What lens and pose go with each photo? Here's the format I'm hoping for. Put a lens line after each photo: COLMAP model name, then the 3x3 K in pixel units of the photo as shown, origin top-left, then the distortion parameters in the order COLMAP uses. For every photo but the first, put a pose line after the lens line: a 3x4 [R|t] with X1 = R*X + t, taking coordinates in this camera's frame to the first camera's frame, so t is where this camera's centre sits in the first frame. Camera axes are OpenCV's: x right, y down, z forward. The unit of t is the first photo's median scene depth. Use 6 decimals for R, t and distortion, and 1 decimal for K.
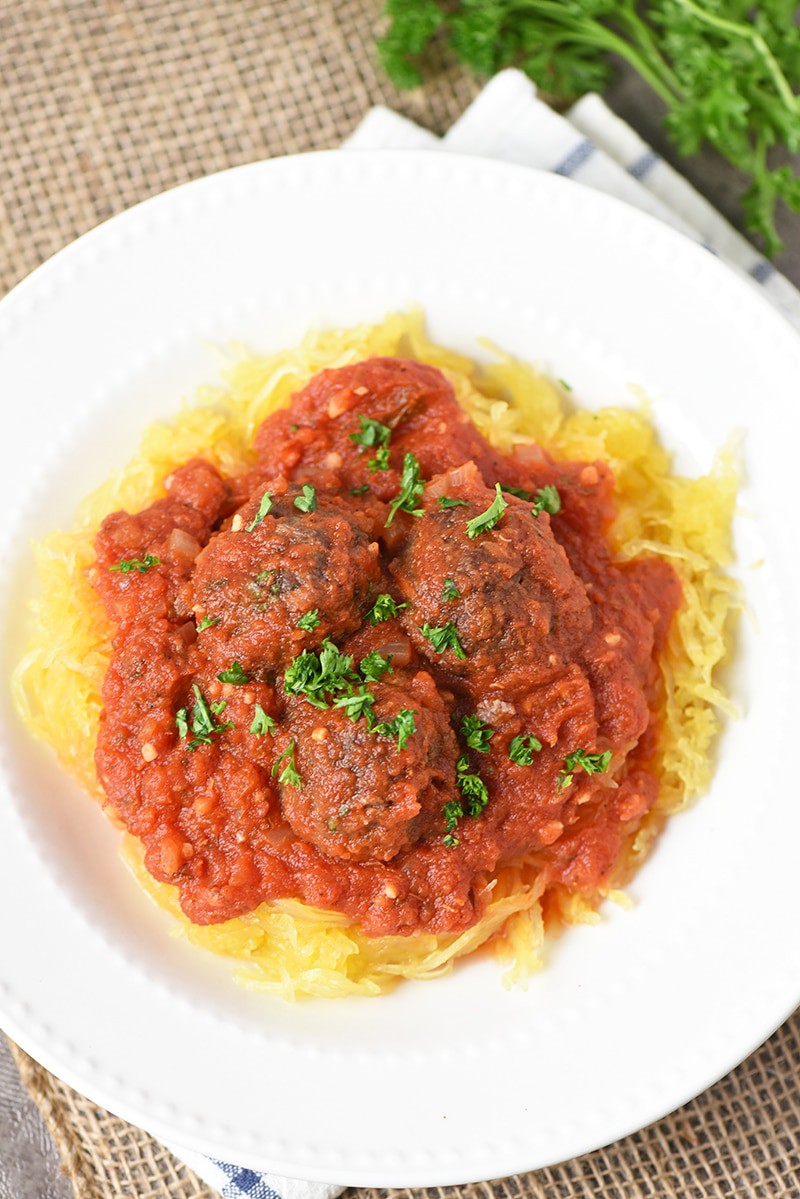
lens RADIAL K [[4277.9, 0, 400.0], [0, 4277.9, 599.5], [0, 0, 1]] dist [-0.693501, 0.521331]
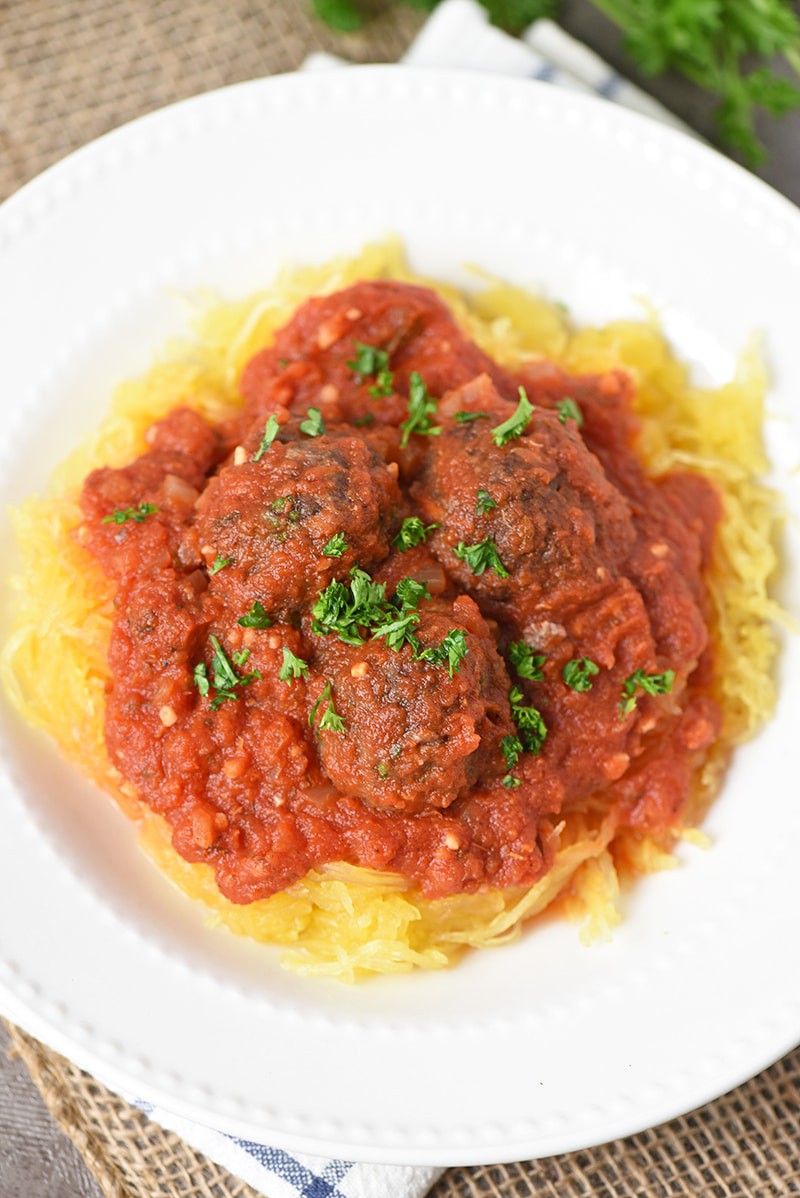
lens RADIAL K [[4274.4, 0, 400.0], [0, 4274.4, 599.0], [0, 0, 1]] dist [-0.693501, 0.521331]
pose [[0.992181, -0.093580, 0.082577, -0.081657], [0.101616, 0.989867, -0.099184, 0.104765], [-0.072459, 0.106799, 0.991637, 0.104276]]
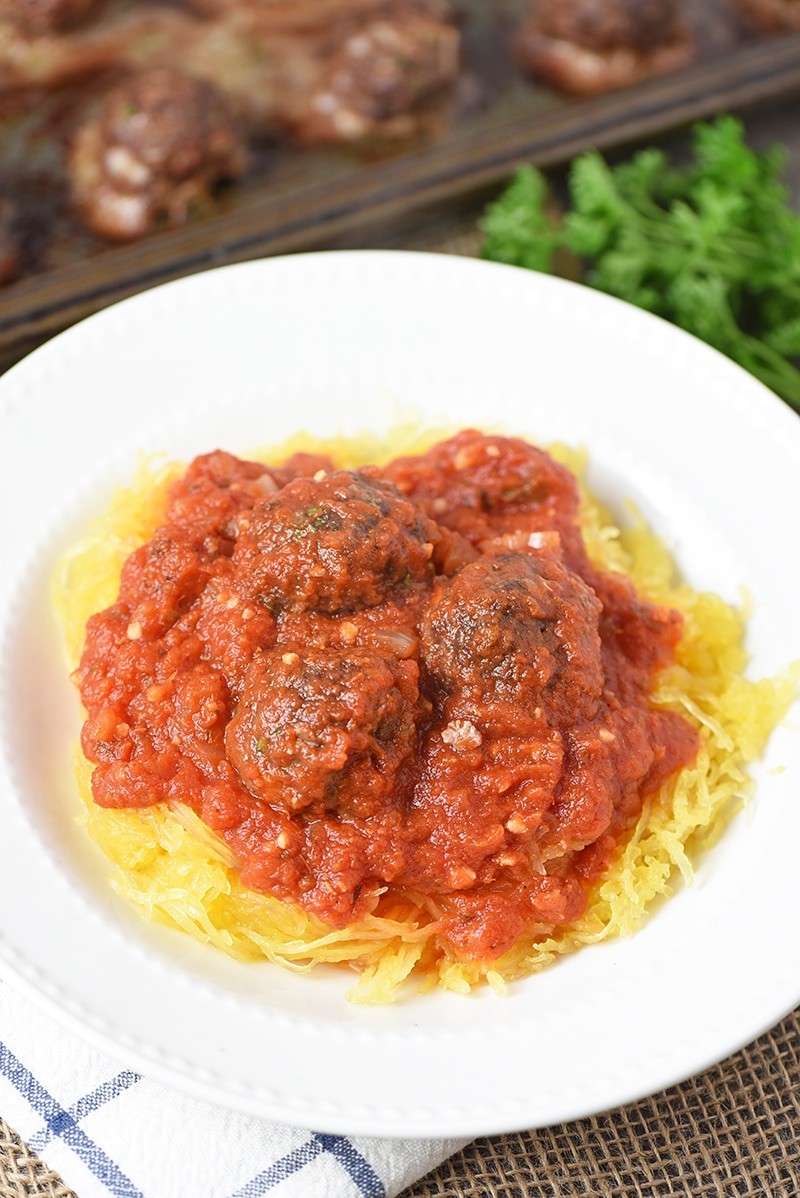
lens RADIAL K [[4274.4, 0, 400.0], [0, 4274.4, 599.0], [0, 0, 1]] dist [-0.693501, 0.521331]
pose [[0.888697, 0.391077, -0.239325, 0.231860], [-0.451088, 0.839221, -0.303690, 0.304043], [0.082080, 0.377845, 0.922223, 0.078617]]
